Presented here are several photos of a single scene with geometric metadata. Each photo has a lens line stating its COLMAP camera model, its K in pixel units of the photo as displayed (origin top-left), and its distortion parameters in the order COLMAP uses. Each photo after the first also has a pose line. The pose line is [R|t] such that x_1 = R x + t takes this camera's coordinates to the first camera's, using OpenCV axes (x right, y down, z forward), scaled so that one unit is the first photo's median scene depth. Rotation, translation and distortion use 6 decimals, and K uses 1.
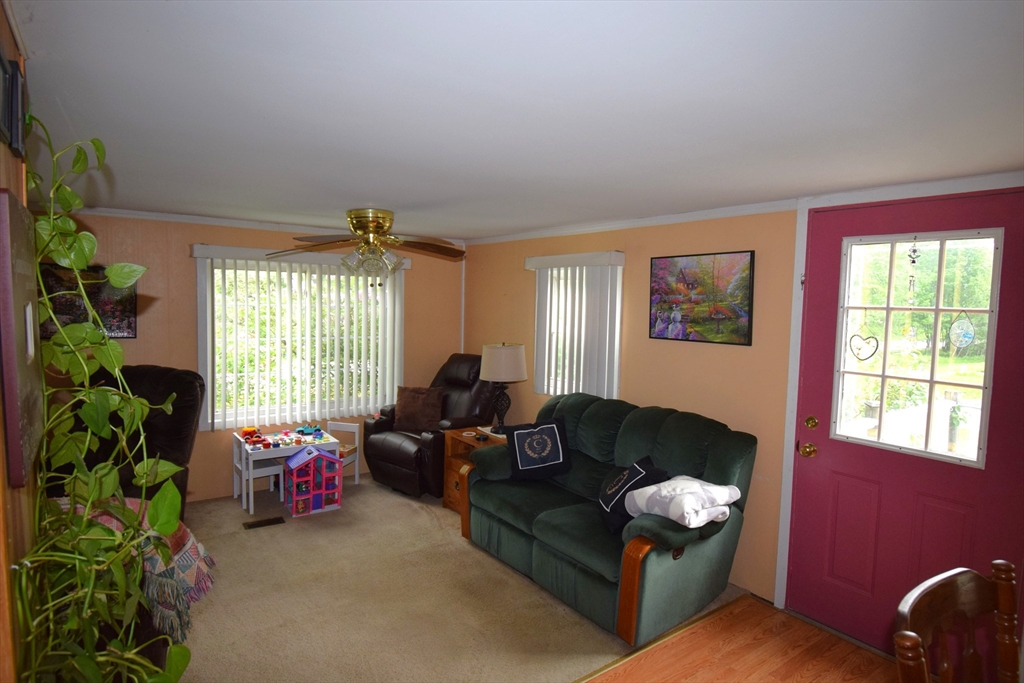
lens RADIAL K [[574.1, 0, 512.9], [0, 574.1, 343.3], [0, 0, 1]] dist [-0.001441, -0.000850]
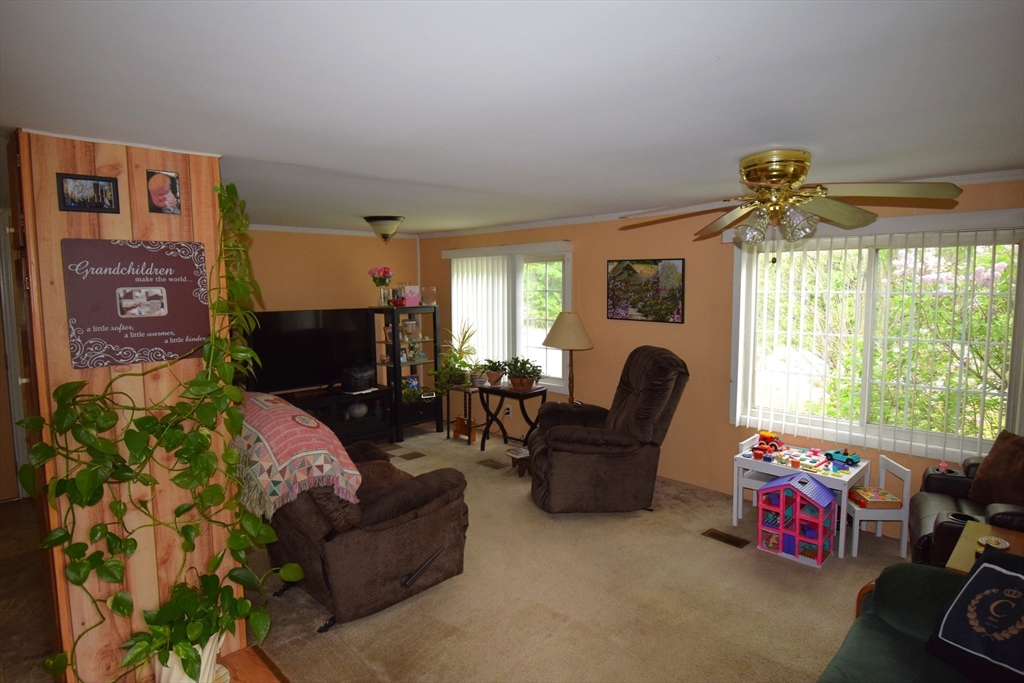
lens RADIAL K [[574.1, 0, 513.1], [0, 574.1, 337.9], [0, 0, 1]] dist [-0.001441, -0.000850]
pose [[0.150511, 0.067578, -0.986296, 0.349880], [-0.061190, 0.996385, 0.058932, -0.024082], [0.986713, 0.051482, 0.154102, 0.505289]]
